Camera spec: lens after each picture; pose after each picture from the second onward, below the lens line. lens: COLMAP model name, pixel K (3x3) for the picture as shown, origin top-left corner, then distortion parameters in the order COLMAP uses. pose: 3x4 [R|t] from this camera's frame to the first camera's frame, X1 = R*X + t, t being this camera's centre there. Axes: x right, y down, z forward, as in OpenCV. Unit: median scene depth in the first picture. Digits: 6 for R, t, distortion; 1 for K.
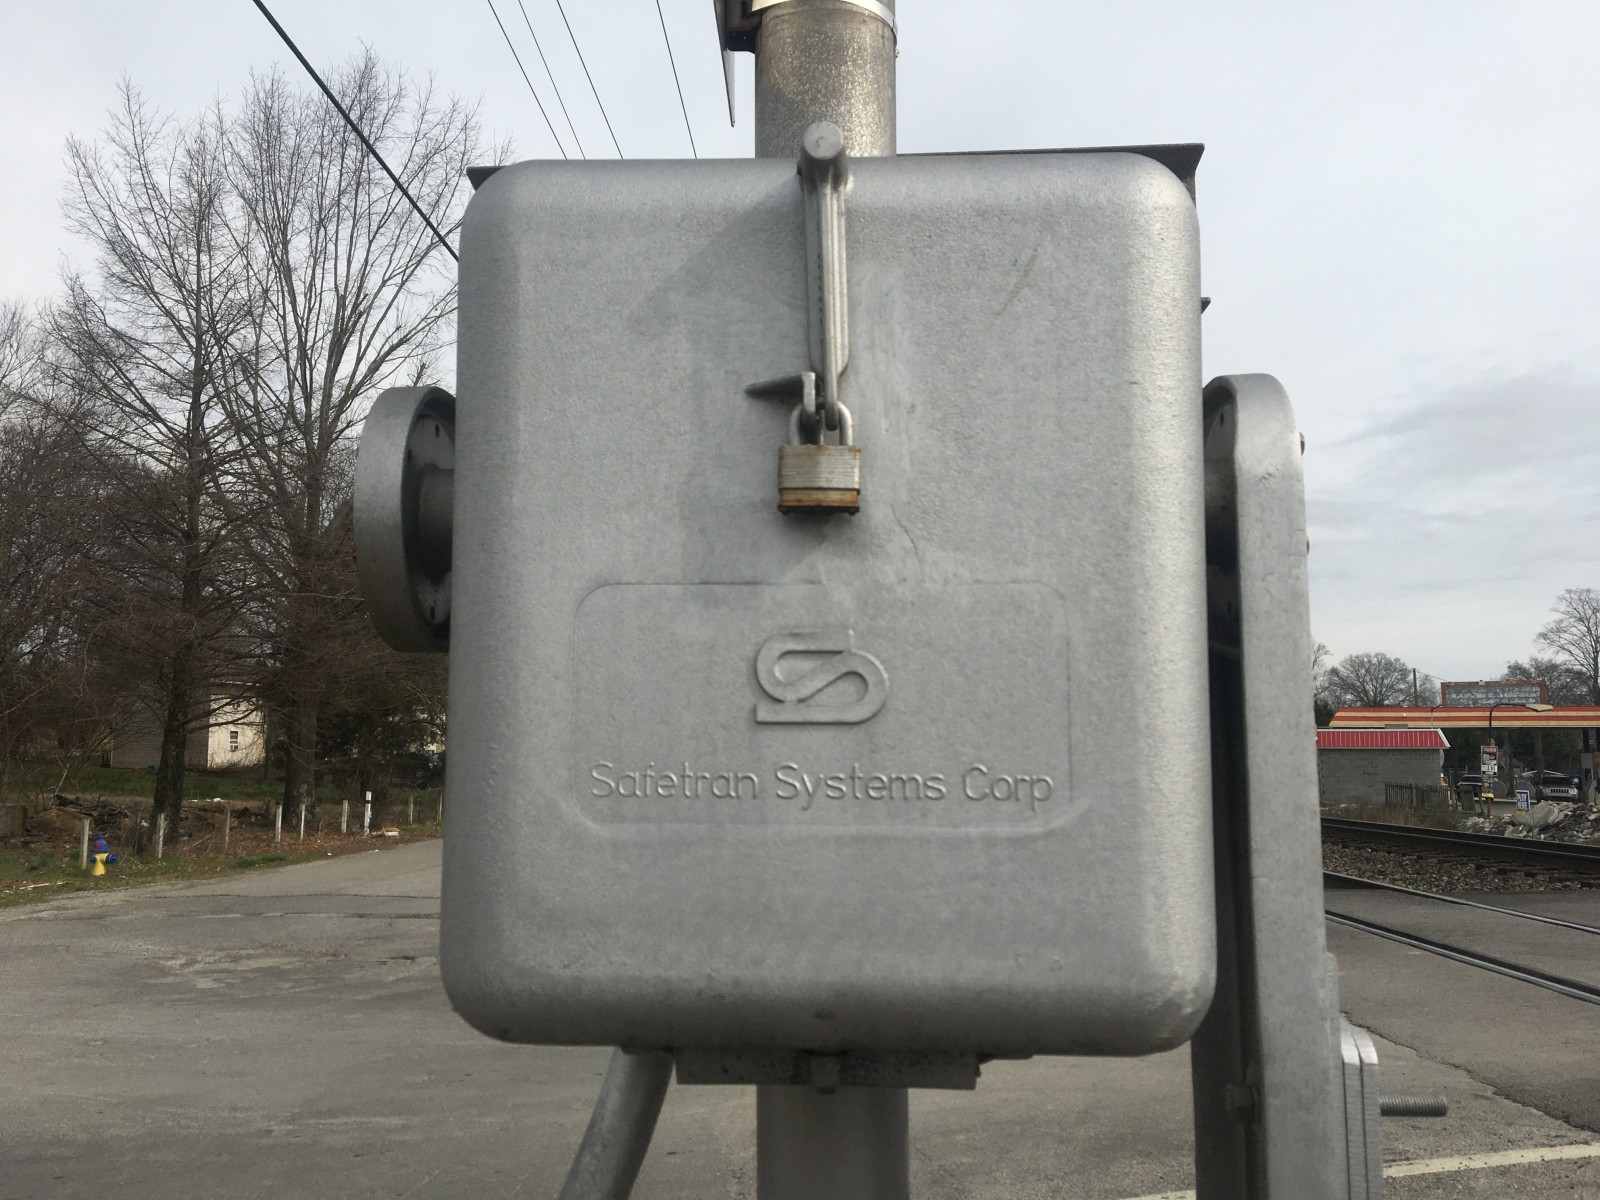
lens RADIAL K [[1345.7, 0, 787.6], [0, 1345.7, 610.9], [0, 0, 1]] dist [0.101759, -0.167037]
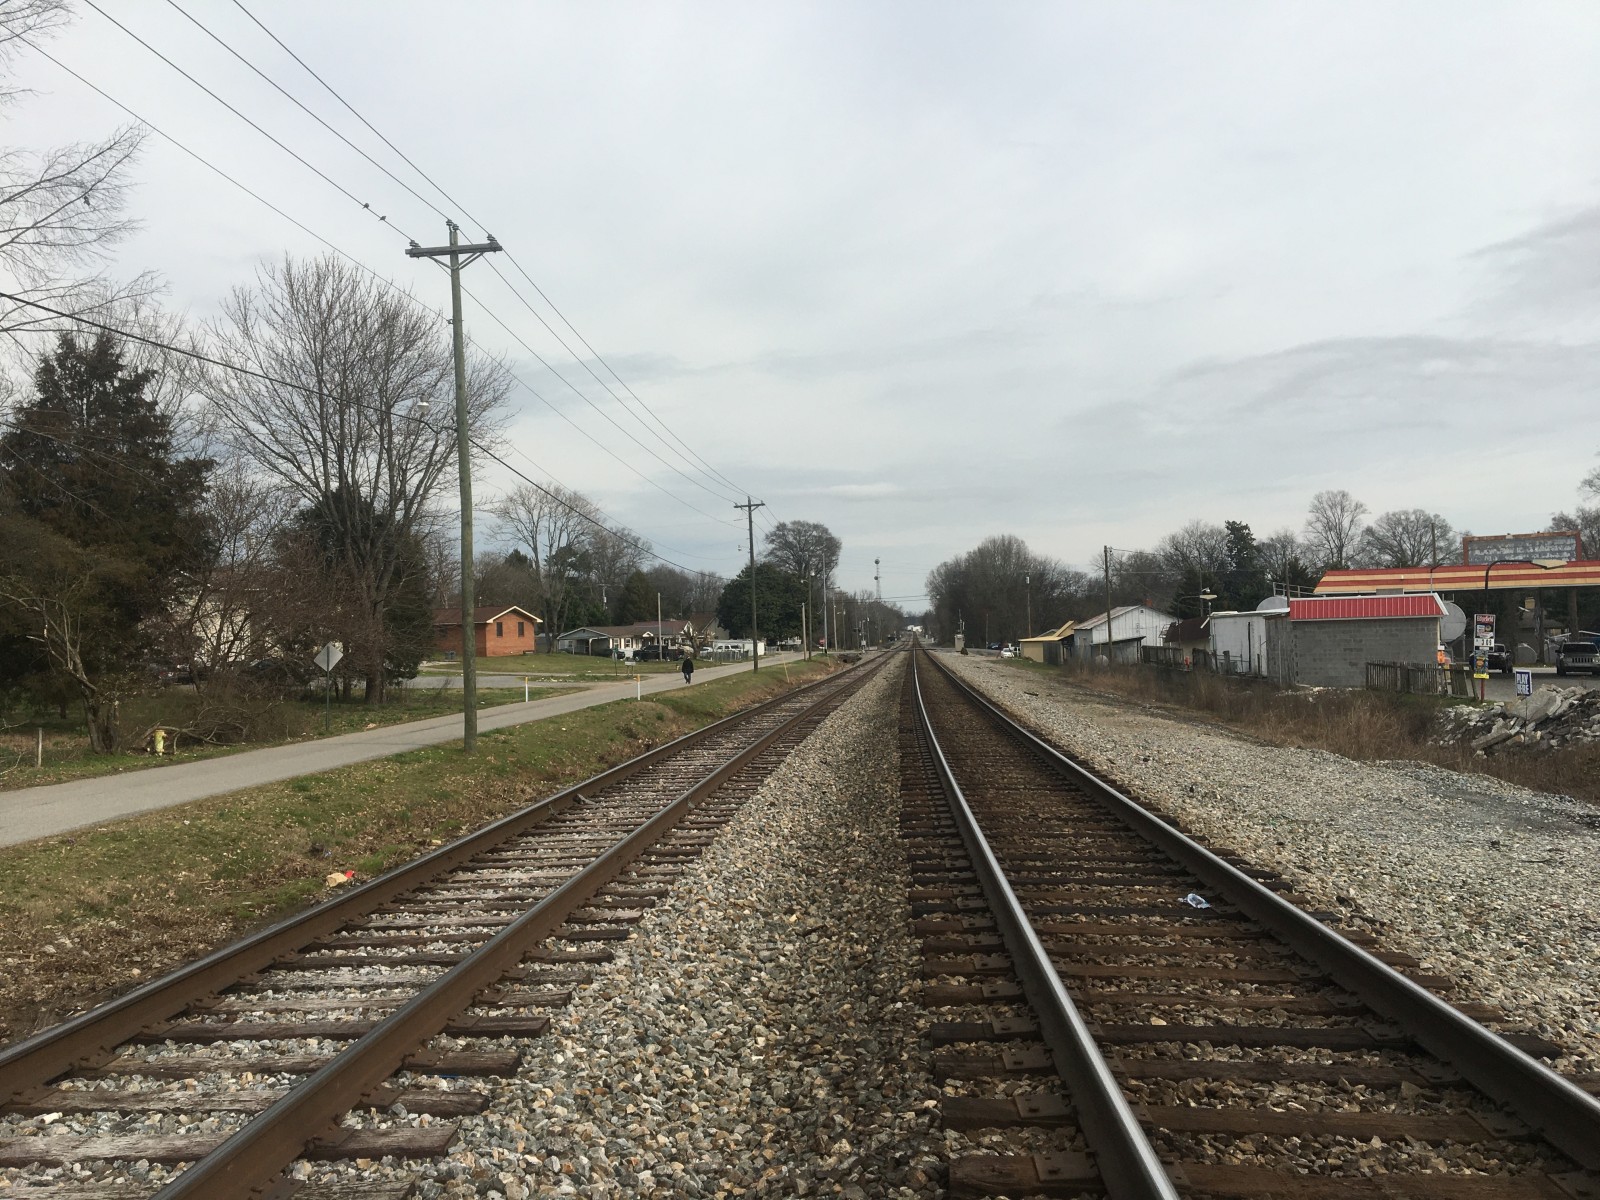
lens RADIAL K [[1345.7, 0, 787.6], [0, 1345.7, 610.9], [0, 0, 1]] dist [0.101759, -0.167037]
pose [[0.998862, -0.033395, -0.034050, 0.071197], [0.036252, 0.995541, 0.087087, 0.006806], [0.030990, -0.088223, 0.995619, 0.102968]]
